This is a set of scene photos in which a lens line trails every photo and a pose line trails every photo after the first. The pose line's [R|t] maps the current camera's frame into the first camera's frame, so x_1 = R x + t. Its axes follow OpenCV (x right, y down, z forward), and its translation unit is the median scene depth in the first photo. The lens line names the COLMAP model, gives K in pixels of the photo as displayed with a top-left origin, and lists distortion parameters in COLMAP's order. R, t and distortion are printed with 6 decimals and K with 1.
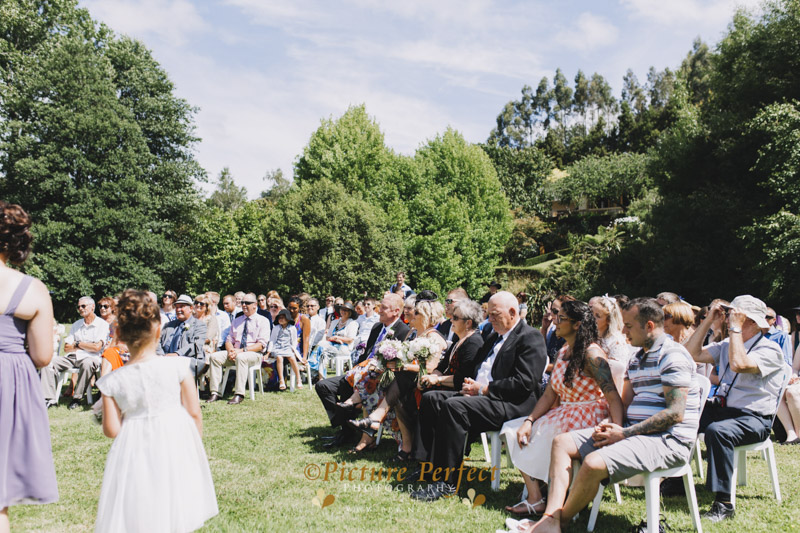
lens RADIAL K [[727.6, 0, 400.0], [0, 727.6, 266.5], [0, 0, 1]] dist [-0.009889, -0.021847]
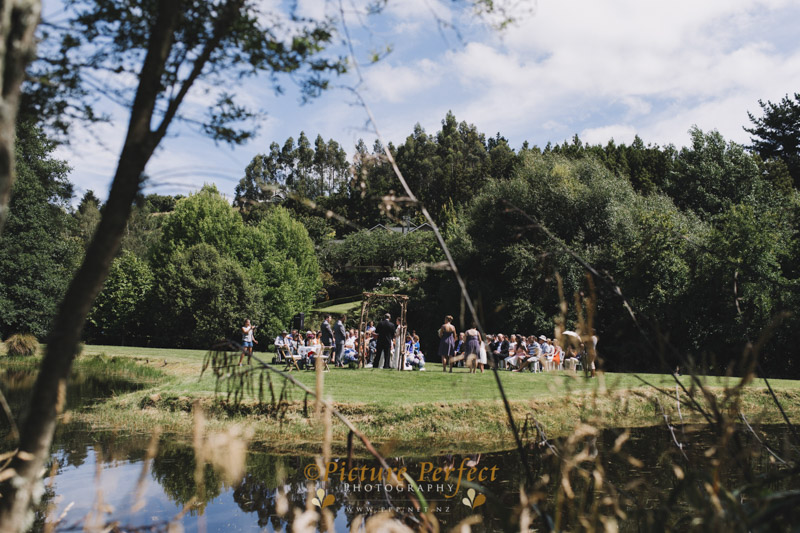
lens RADIAL K [[727.6, 0, 400.0], [0, 727.6, 266.5], [0, 0, 1]] dist [-0.009889, -0.021847]
pose [[0.918970, 0.058243, 0.390003, -0.269206], [-0.039536, 0.997657, -0.055831, -0.012537], [-0.392341, 0.035888, 0.919119, -0.365034]]
